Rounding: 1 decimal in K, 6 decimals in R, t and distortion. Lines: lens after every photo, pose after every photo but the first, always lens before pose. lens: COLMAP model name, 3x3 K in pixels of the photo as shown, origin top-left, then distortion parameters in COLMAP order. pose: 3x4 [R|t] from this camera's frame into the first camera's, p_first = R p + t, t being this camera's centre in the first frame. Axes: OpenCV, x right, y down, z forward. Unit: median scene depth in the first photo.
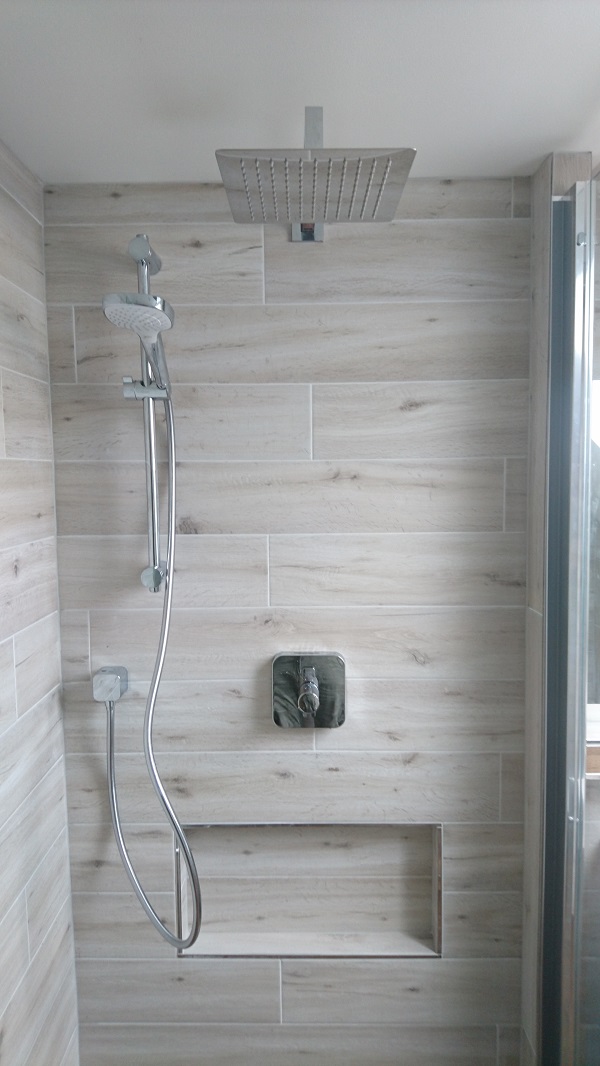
lens RADIAL K [[668.8, 0, 302.0], [0, 668.8, 530.0], [0, 0, 1]] dist [0.115413, -0.174474]
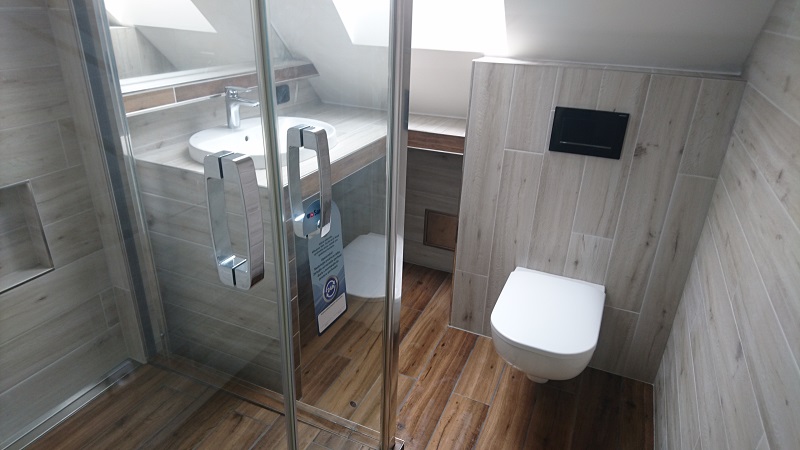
lens RADIAL K [[508.0, 0, 398.1], [0, 508.0, 227.9], [0, 0, 1]] dist [0.115046, -0.164815]
pose [[0.406179, -0.364702, 0.837861, -0.410731], [0.044757, 0.923743, 0.380388, 0.155276], [-0.912697, -0.117006, 0.391528, -0.111676]]
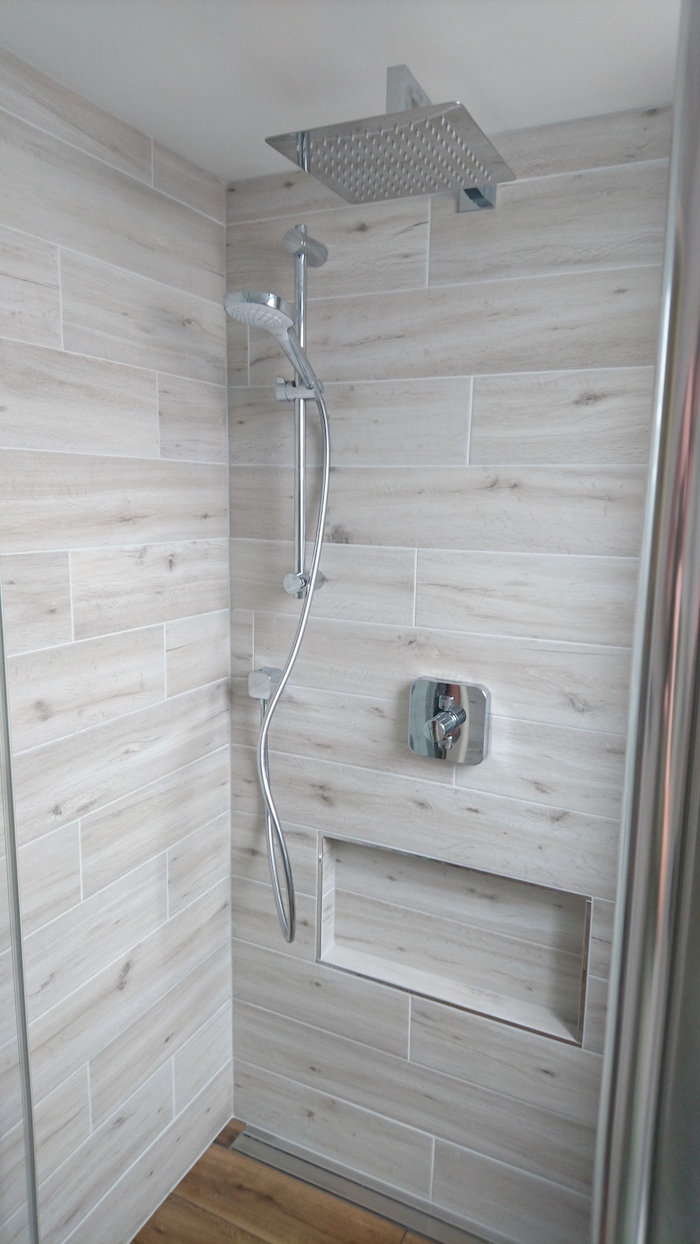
lens RADIAL K [[780.5, 0, 352.4], [0, 780.5, 618.4], [0, 0, 1]] dist [0.115413, -0.174474]
pose [[0.898717, 0.096191, -0.427849, 0.330118], [-0.062636, 0.993800, 0.091859, 0.010043], [0.434032, -0.055756, 0.899170, -0.008138]]
